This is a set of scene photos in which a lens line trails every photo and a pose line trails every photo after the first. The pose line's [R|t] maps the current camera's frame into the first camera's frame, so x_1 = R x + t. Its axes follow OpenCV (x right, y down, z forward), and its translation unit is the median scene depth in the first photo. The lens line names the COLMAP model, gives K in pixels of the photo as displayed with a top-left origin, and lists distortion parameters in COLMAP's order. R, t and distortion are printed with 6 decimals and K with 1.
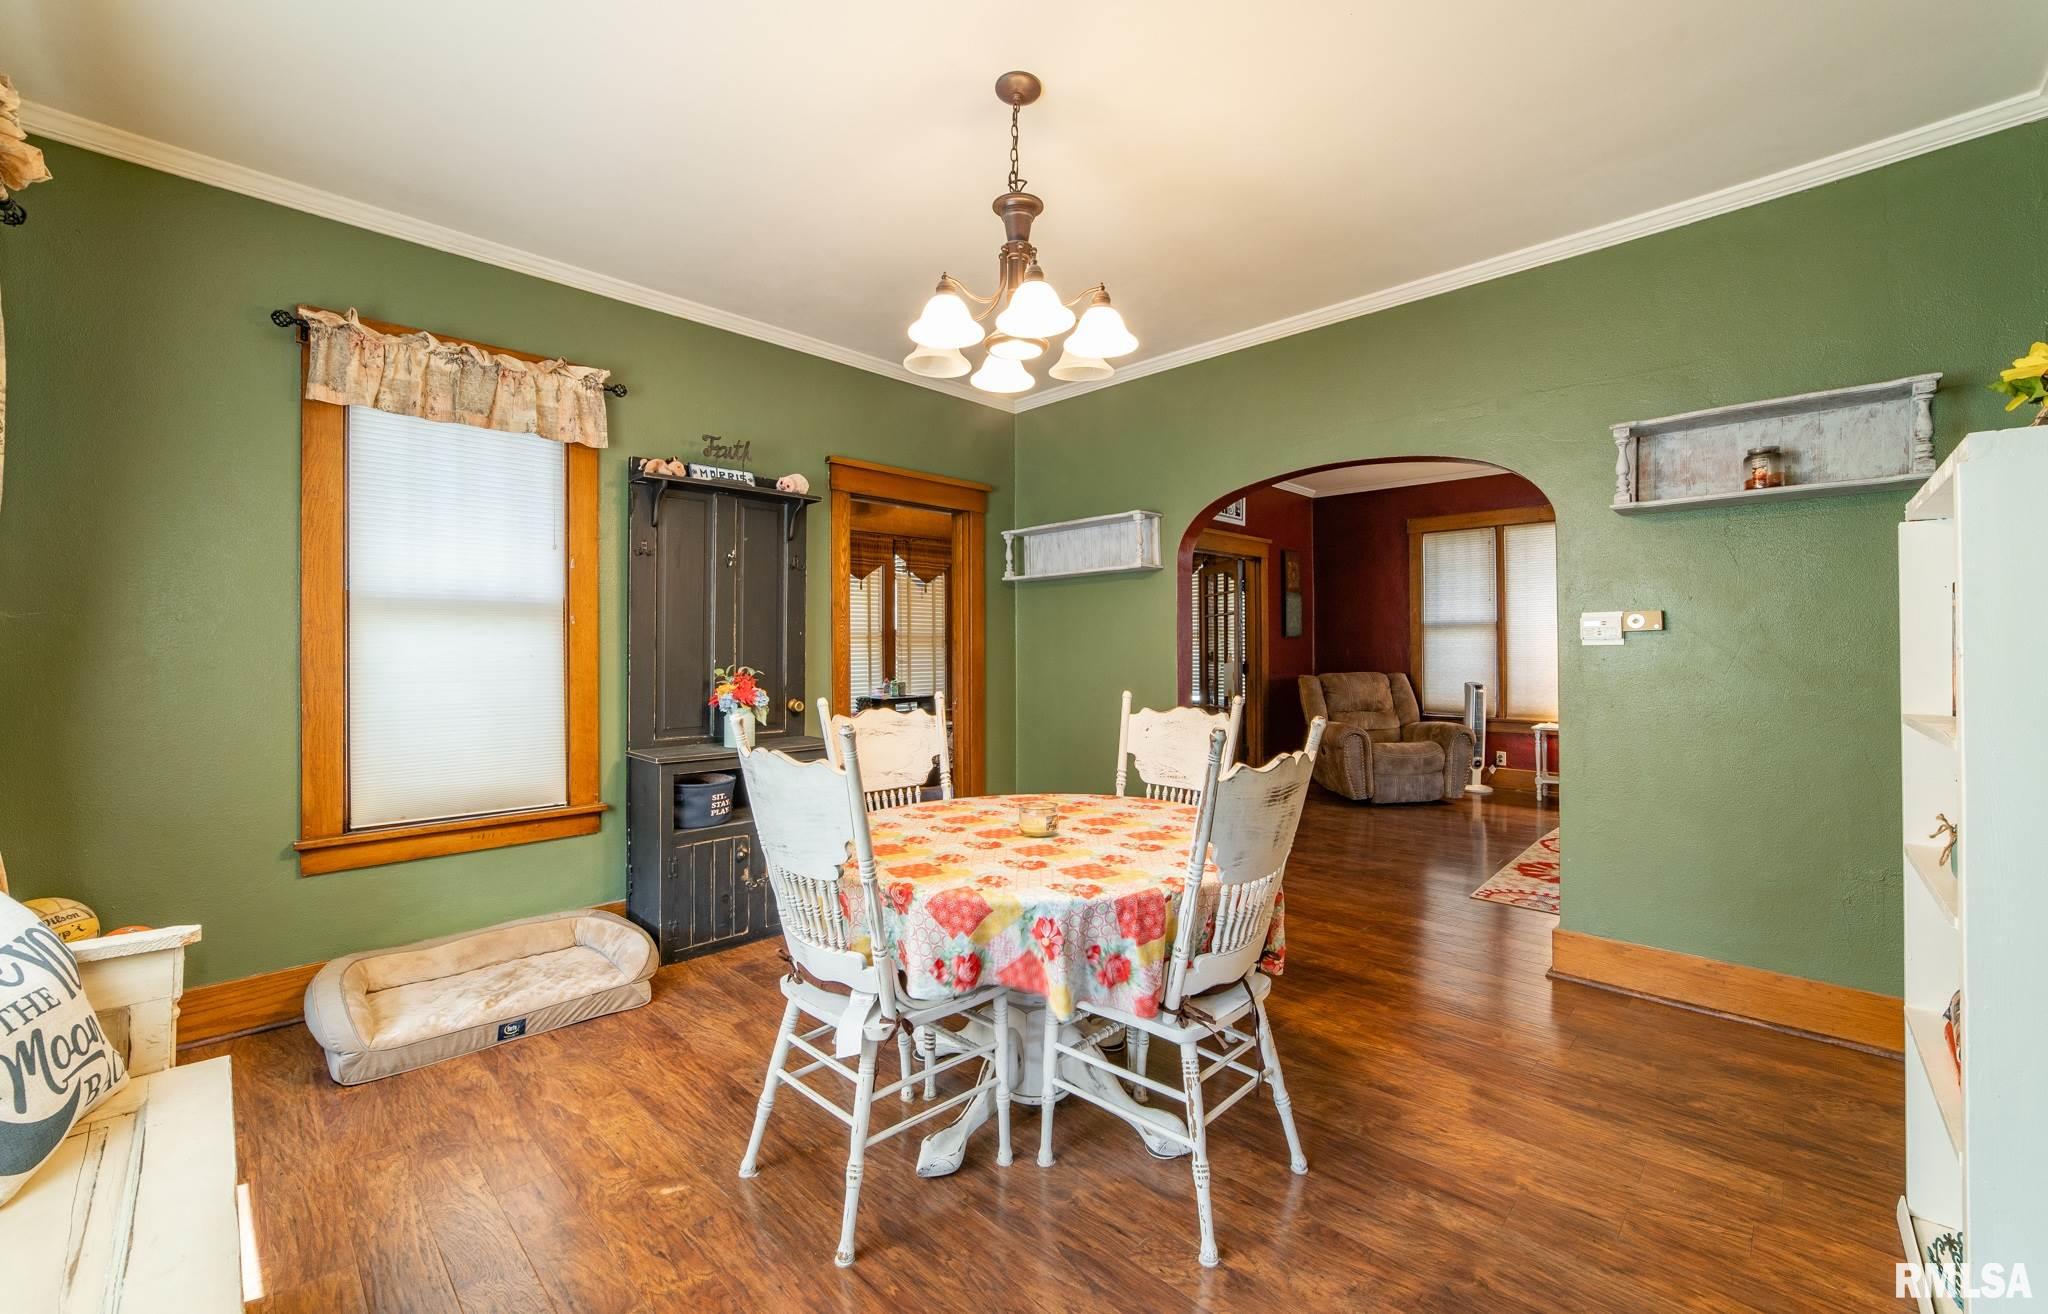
lens RADIAL K [[813.2, 0, 1027.1], [0, 813.2, 648.4], [0, 0, 1]] dist [-0.000266, -0.000008]
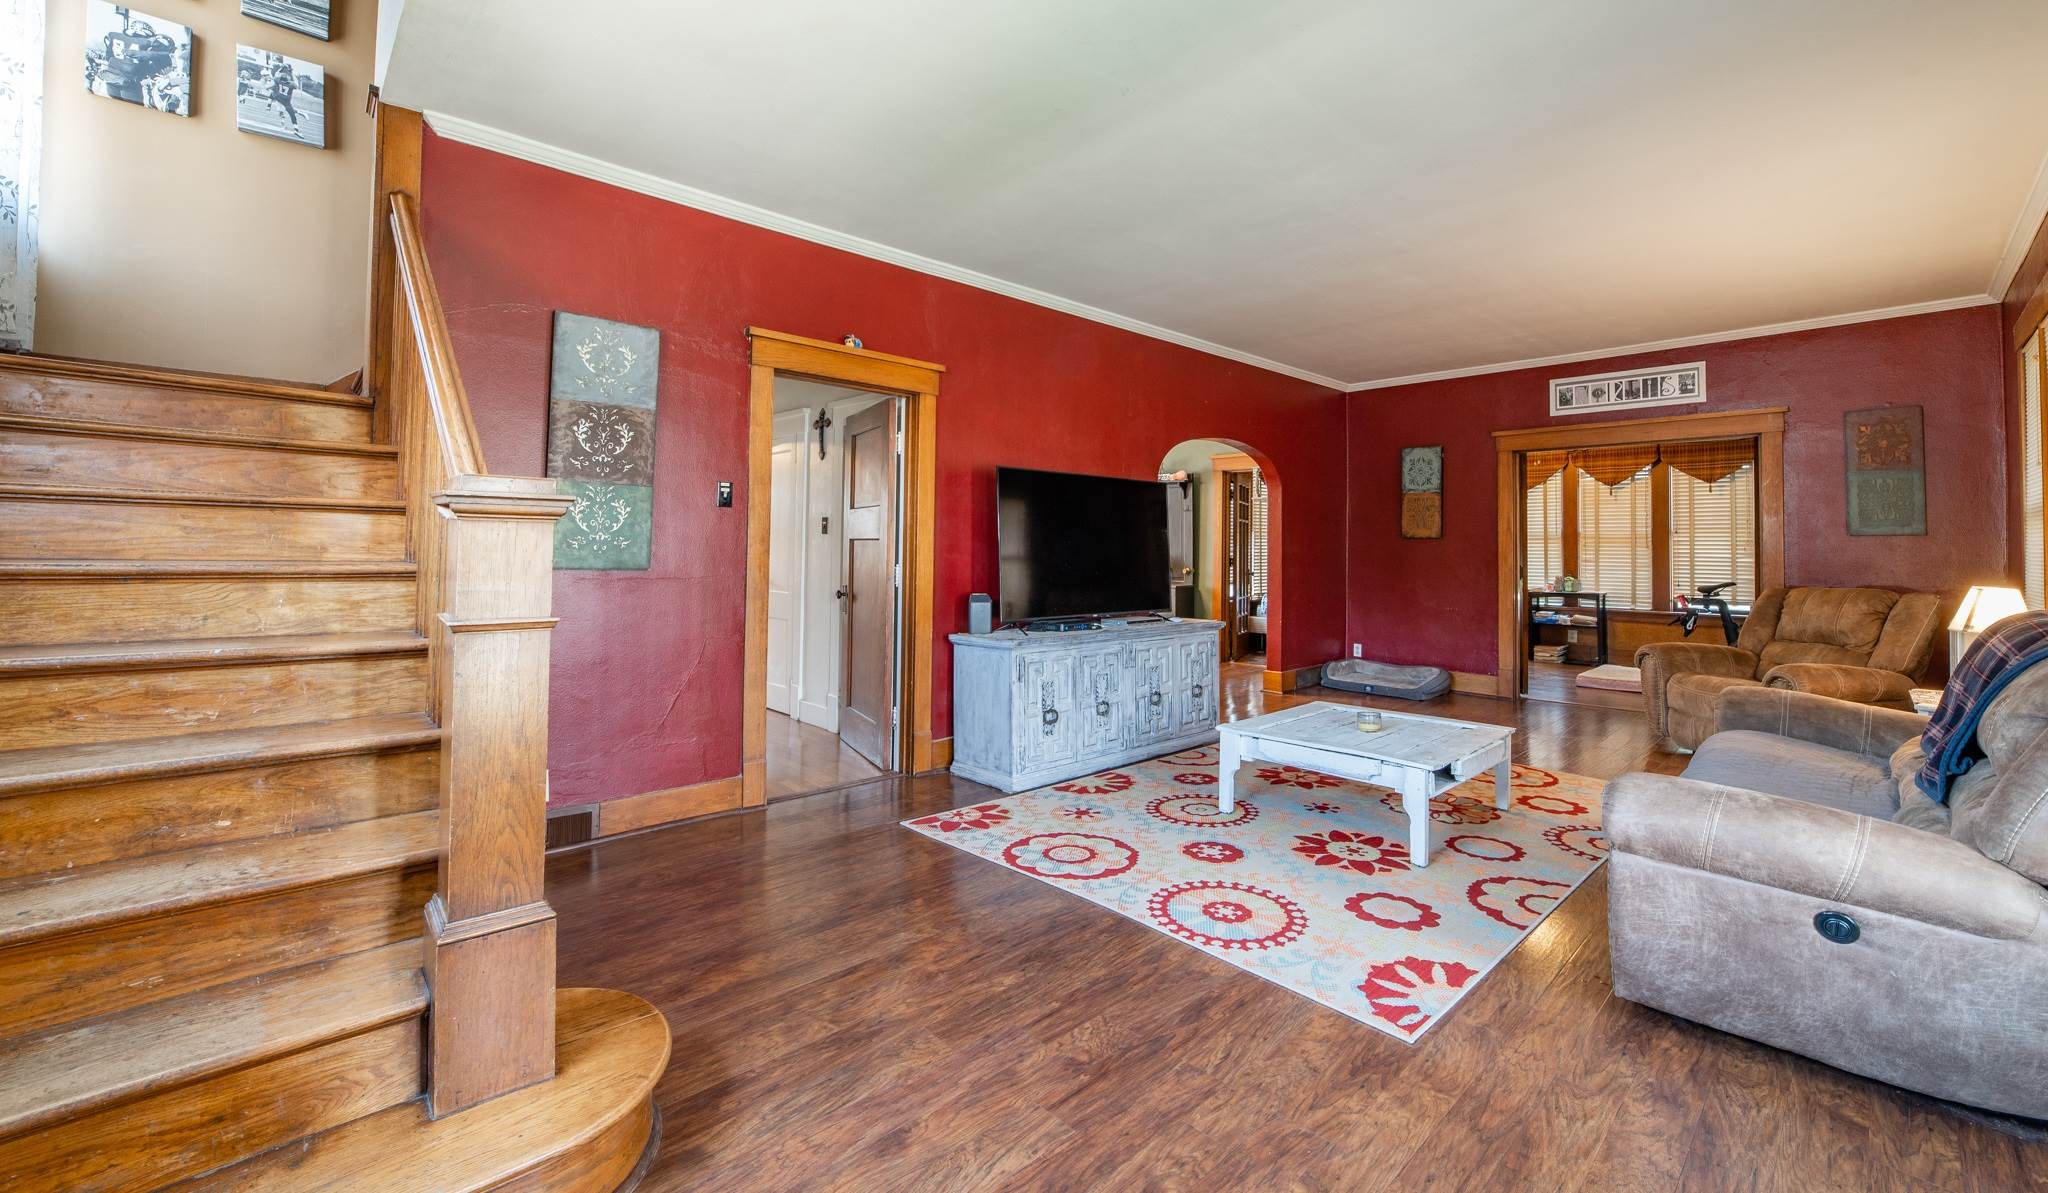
lens RADIAL K [[822.6, 0, 1021.5], [0, 822.6, 538.4], [0, 0, 1]] dist [-0.023777, 0.005701]
pose [[-0.045356, -0.005747, -0.998954, 1.068495], [-0.010033, 0.999936, -0.005297, -0.001037], [0.998921, 0.009782, -0.045411, 0.339172]]
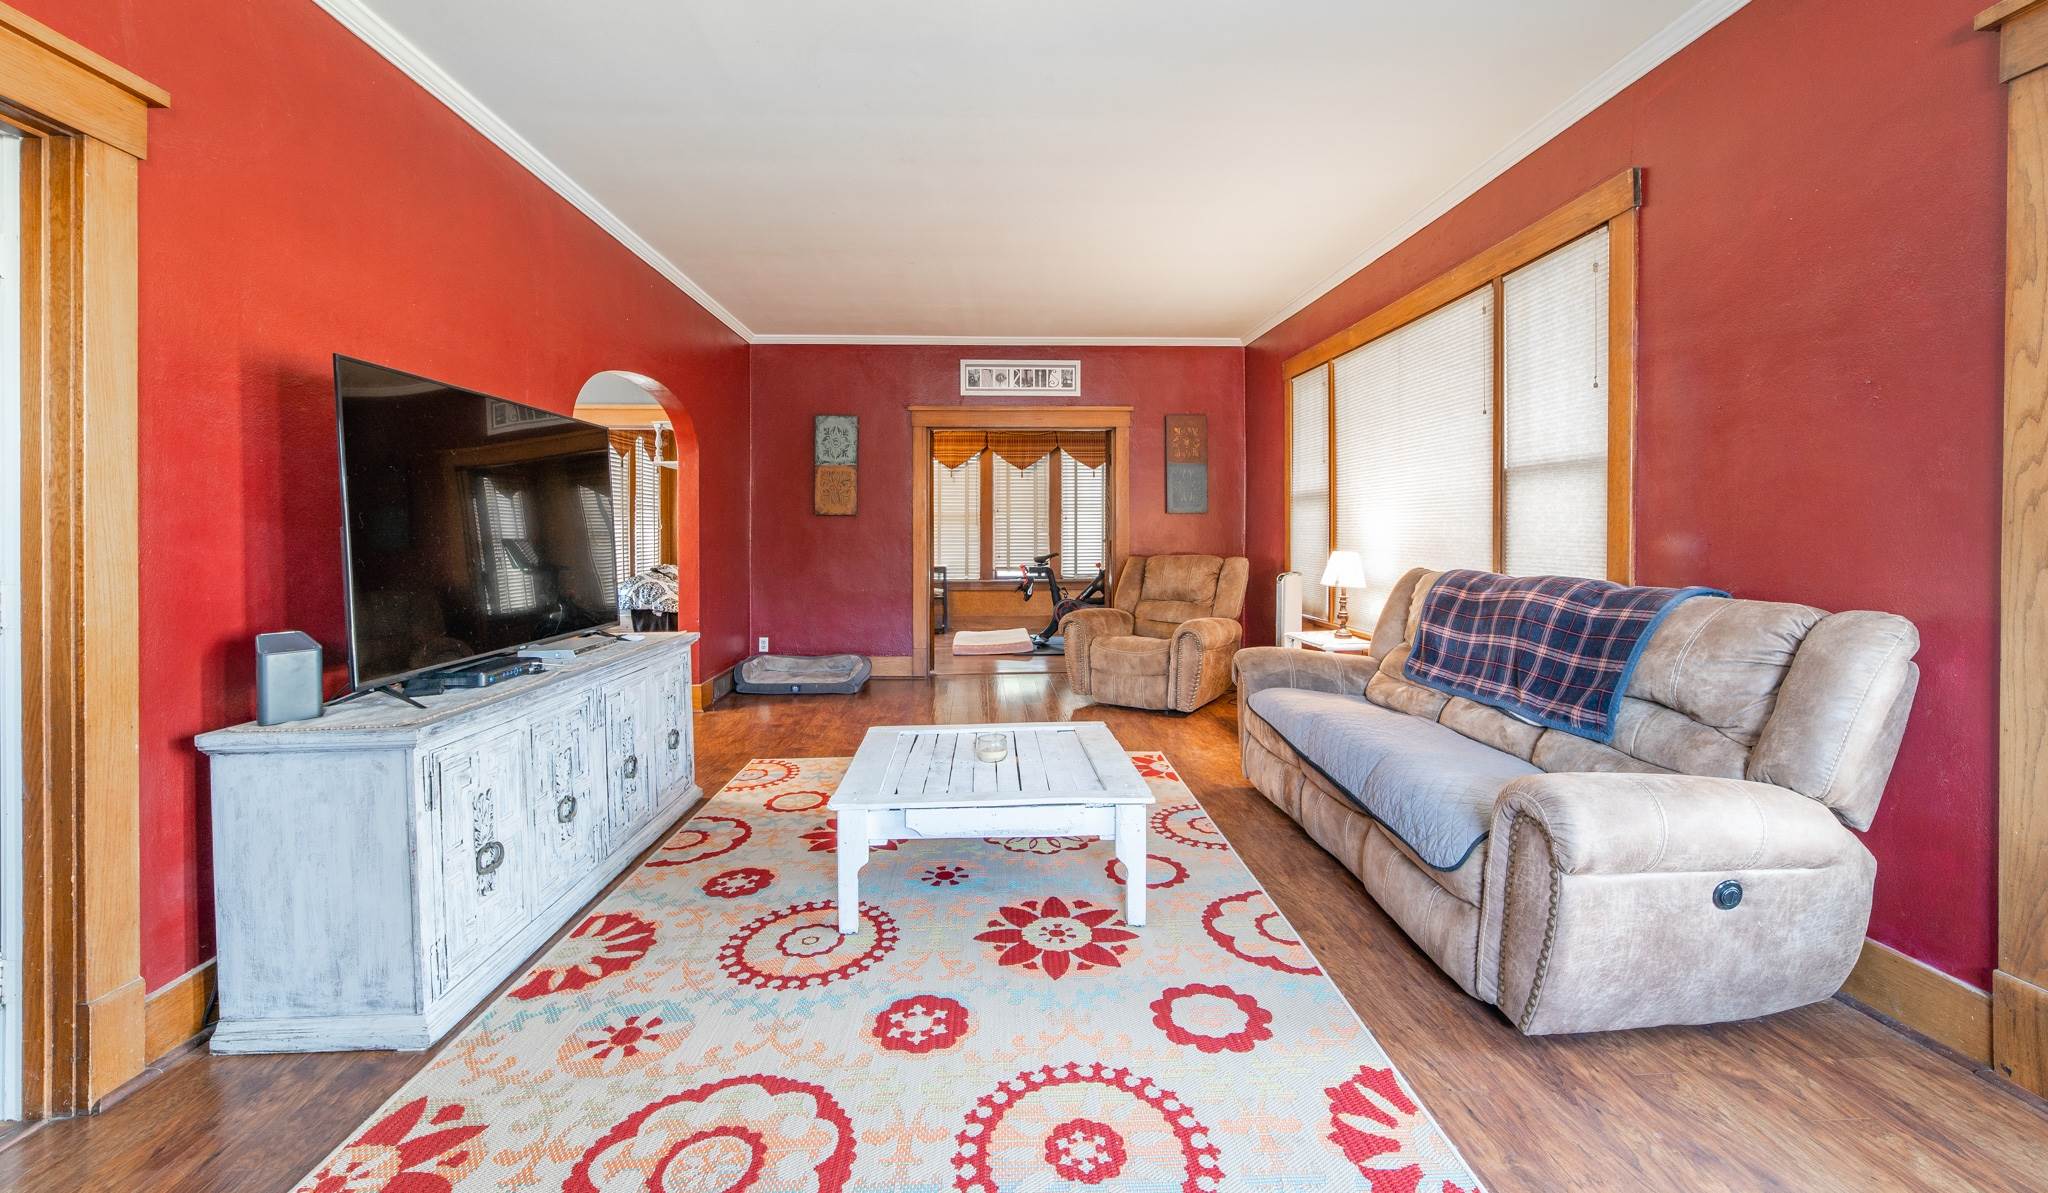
lens RADIAL K [[822.6, 0, 1021.5], [0, 822.6, 538.4], [0, 0, 1]] dist [-0.023777, 0.005701]
pose [[0.731827, 0.010905, -0.681404, 0.832519], [-0.002234, 0.999905, 0.013603, 0.001236], [0.681487, -0.008432, 0.731781, 0.252928]]
